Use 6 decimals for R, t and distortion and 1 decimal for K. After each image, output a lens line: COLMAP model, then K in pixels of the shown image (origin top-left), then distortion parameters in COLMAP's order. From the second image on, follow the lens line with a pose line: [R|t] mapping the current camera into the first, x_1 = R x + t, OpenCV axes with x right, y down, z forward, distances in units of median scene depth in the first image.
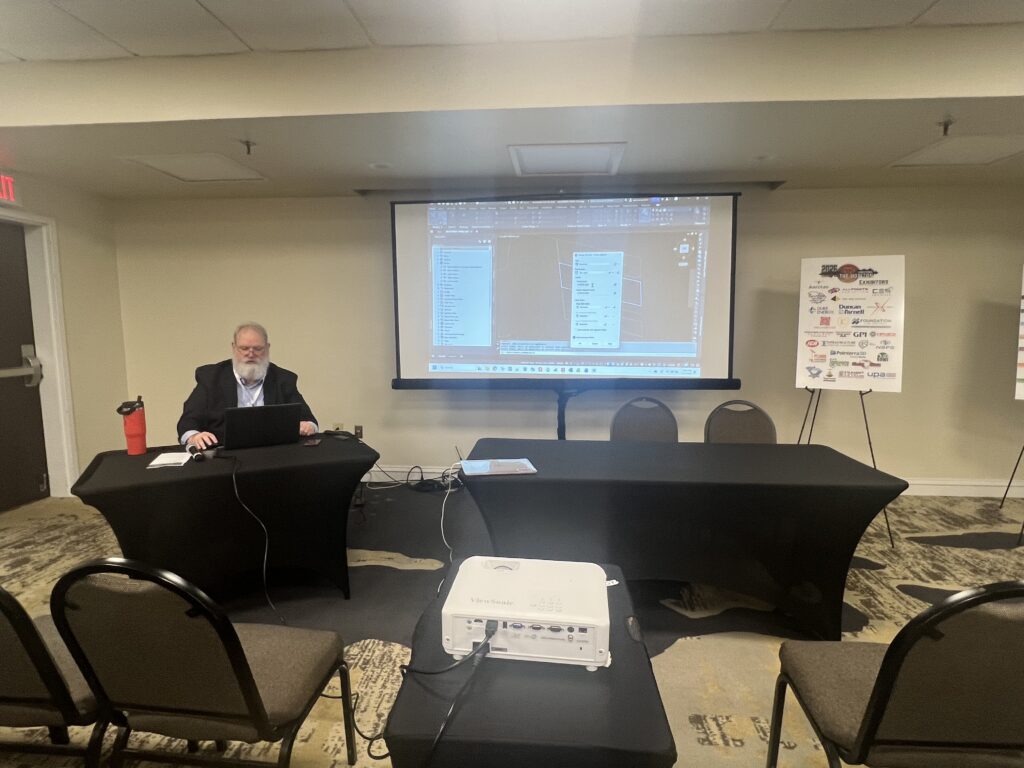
lens RADIAL K [[512.4, 0, 512.0], [0, 512.4, 384.0], [0, 0, 1]] dist [-0.000458, -0.000021]
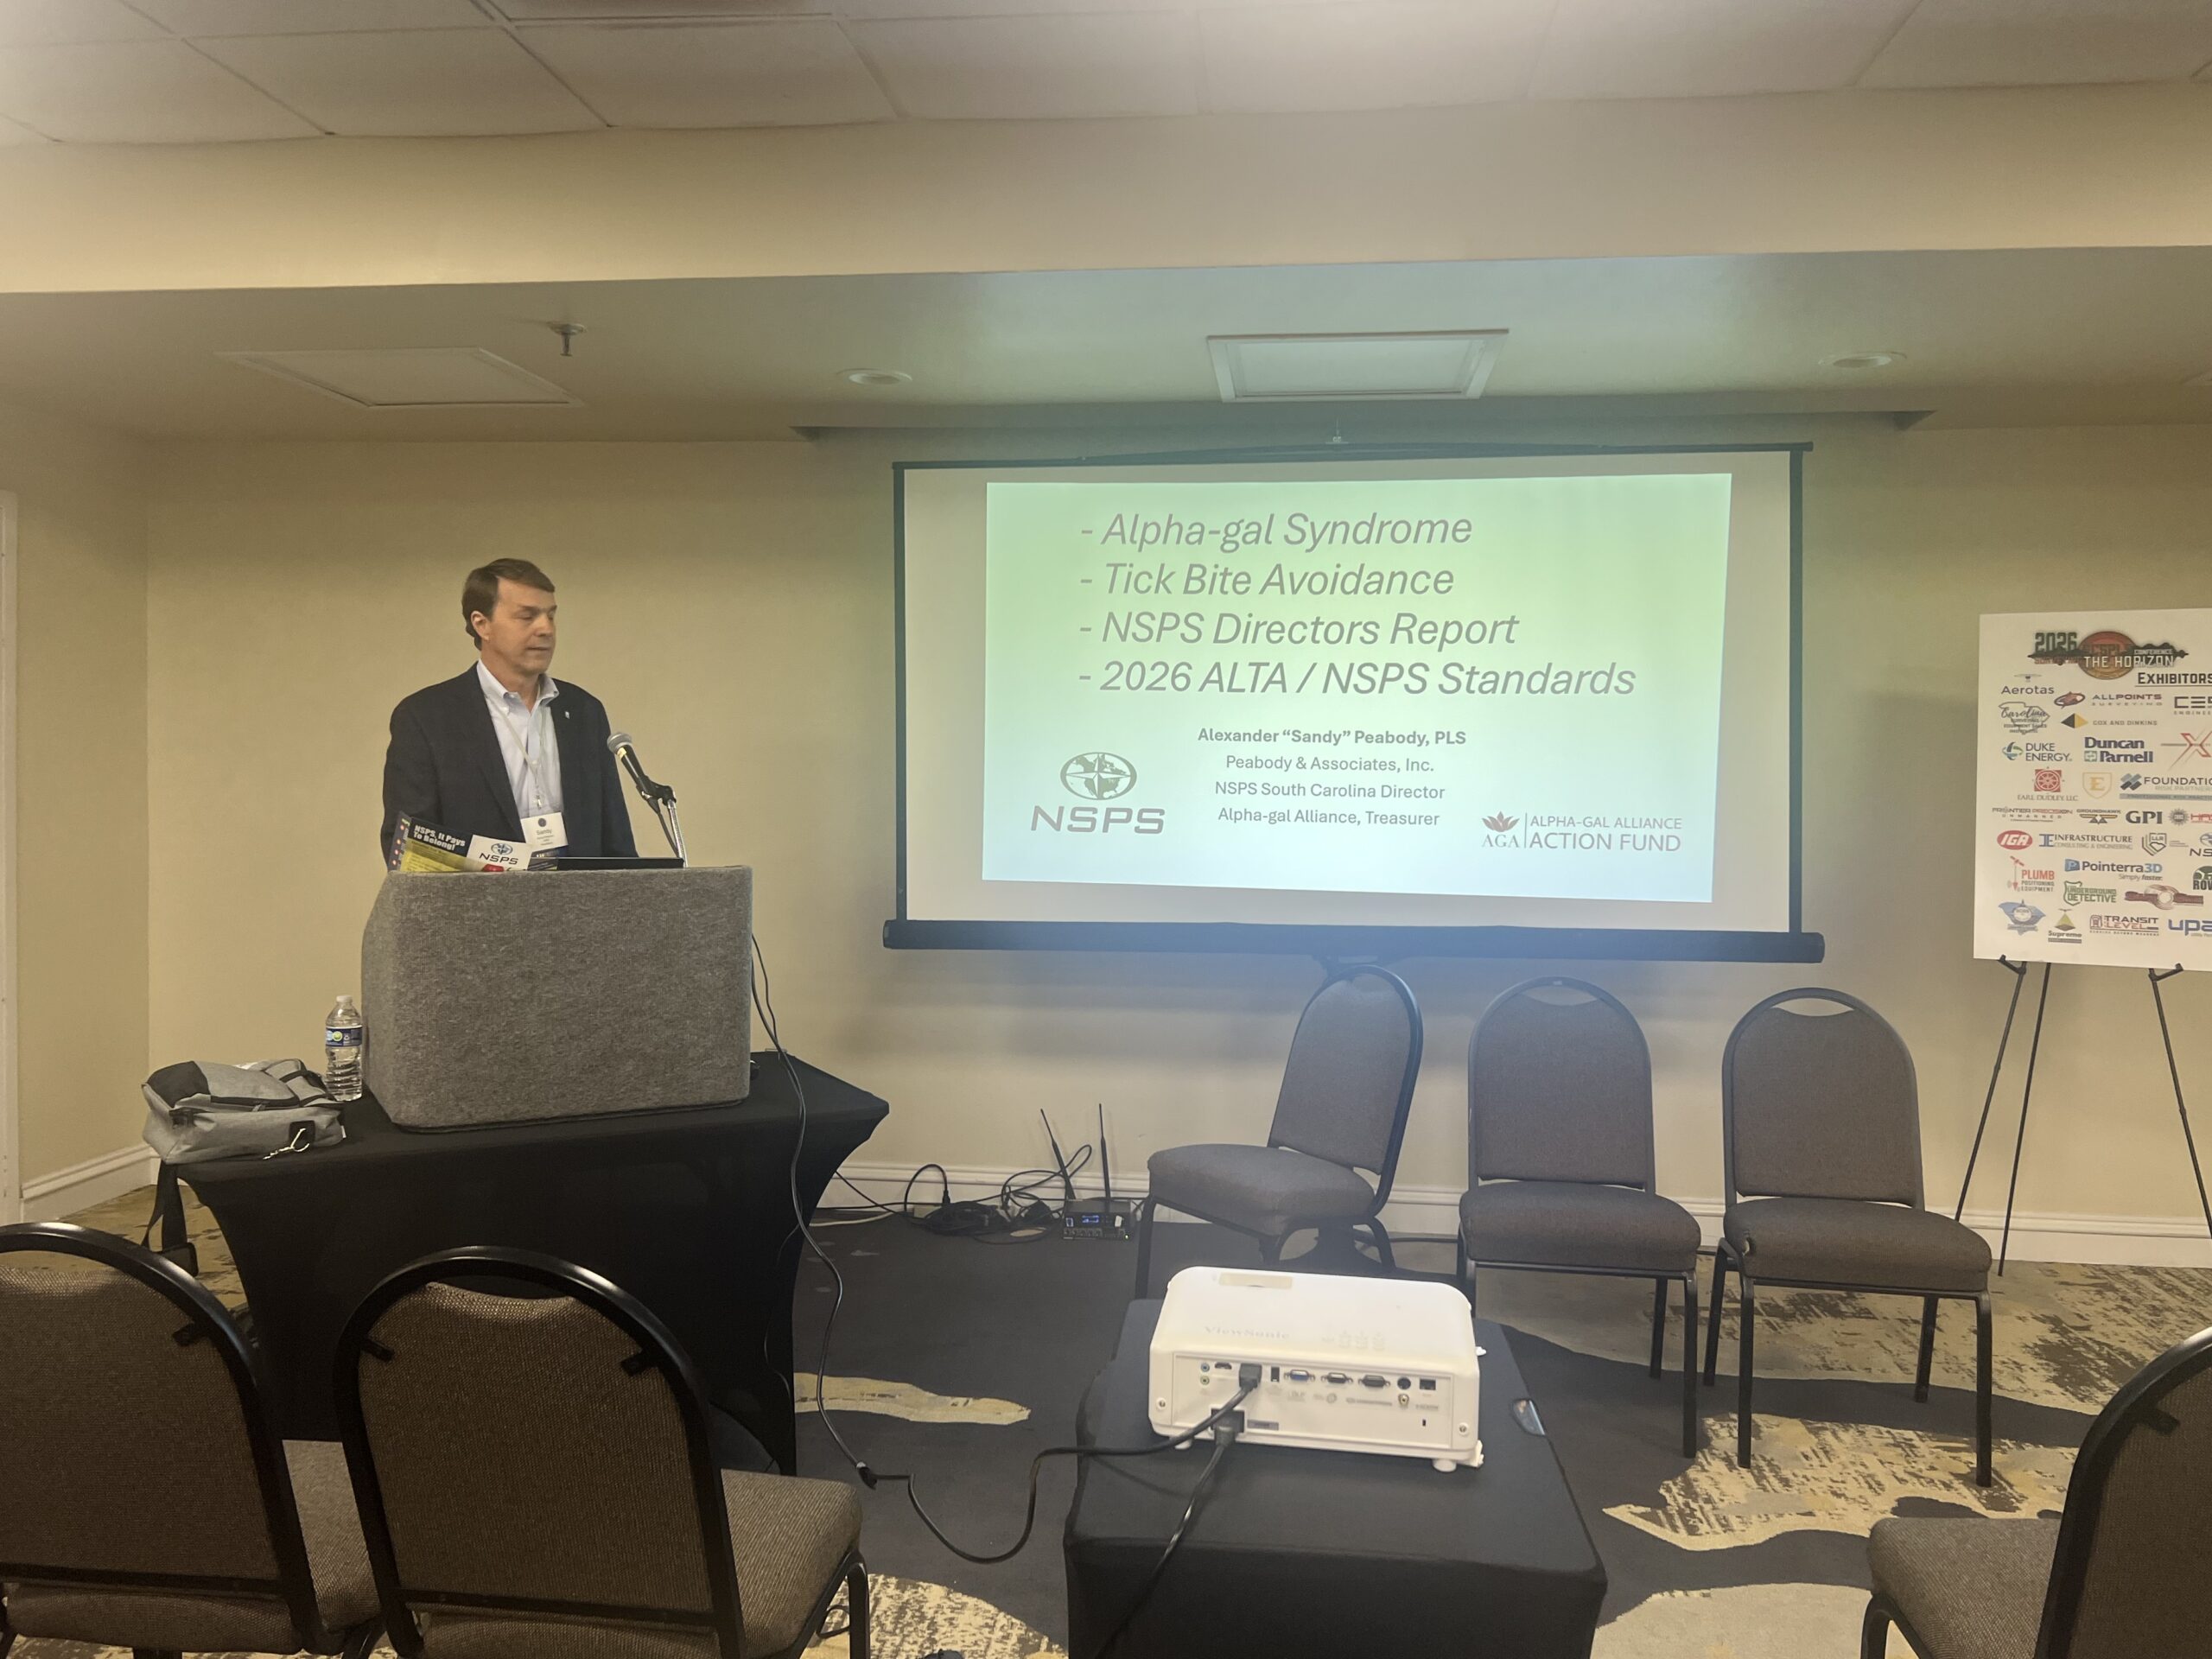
lens RADIAL K [[1617.9, 0, 1106.0], [0, 1617.9, 829.5], [0, 0, 1]] dist [0.036856, -0.003506]
pose [[0.999615, 0.010931, -0.025521, -0.045683], [-0.012931, 0.996744, -0.079584, 0.017180], [0.024568, 0.079884, 0.996501, -0.209406]]
